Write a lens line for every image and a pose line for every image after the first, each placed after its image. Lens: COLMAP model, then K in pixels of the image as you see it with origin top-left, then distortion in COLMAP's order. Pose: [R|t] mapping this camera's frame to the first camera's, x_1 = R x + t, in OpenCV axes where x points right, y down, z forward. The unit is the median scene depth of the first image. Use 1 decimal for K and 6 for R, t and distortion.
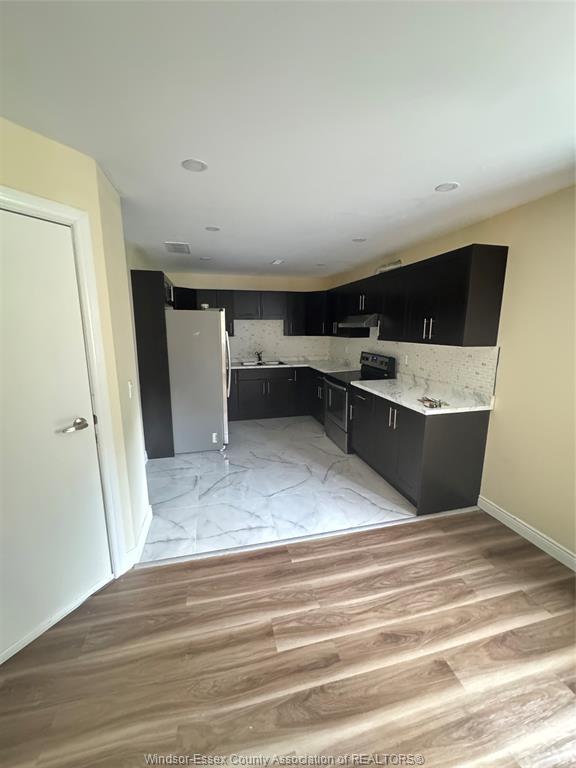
lens RADIAL K [[306.5, 0, 288.8], [0, 306.5, 380.6], [0, 0, 1]] dist [-0.004522, 0.000500]
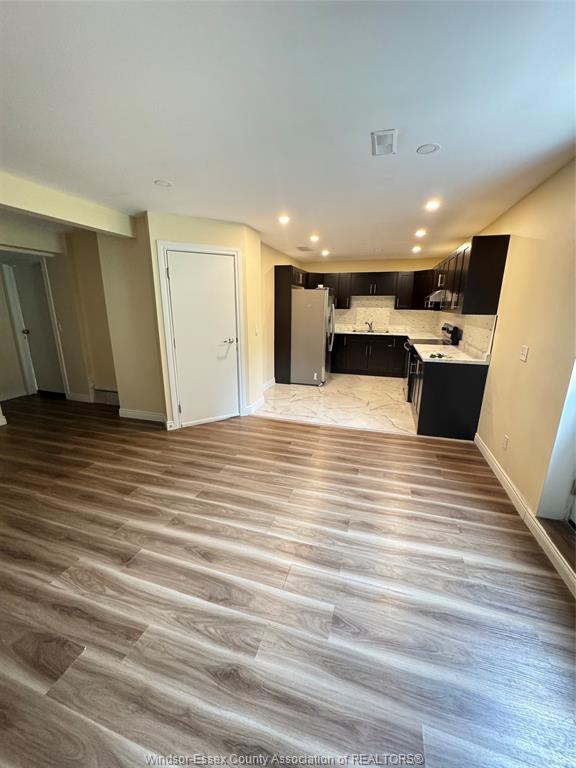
lens RADIAL K [[306.5, 0, 290.7], [0, 306.5, 380.1], [0, 0, 1]] dist [-0.004522, 0.000500]
pose [[0.858709, 0.129295, -0.495885, 0.693576], [-0.094084, 0.990977, 0.095461, 0.129547], [0.503754, -0.035318, 0.863125, -0.610894]]
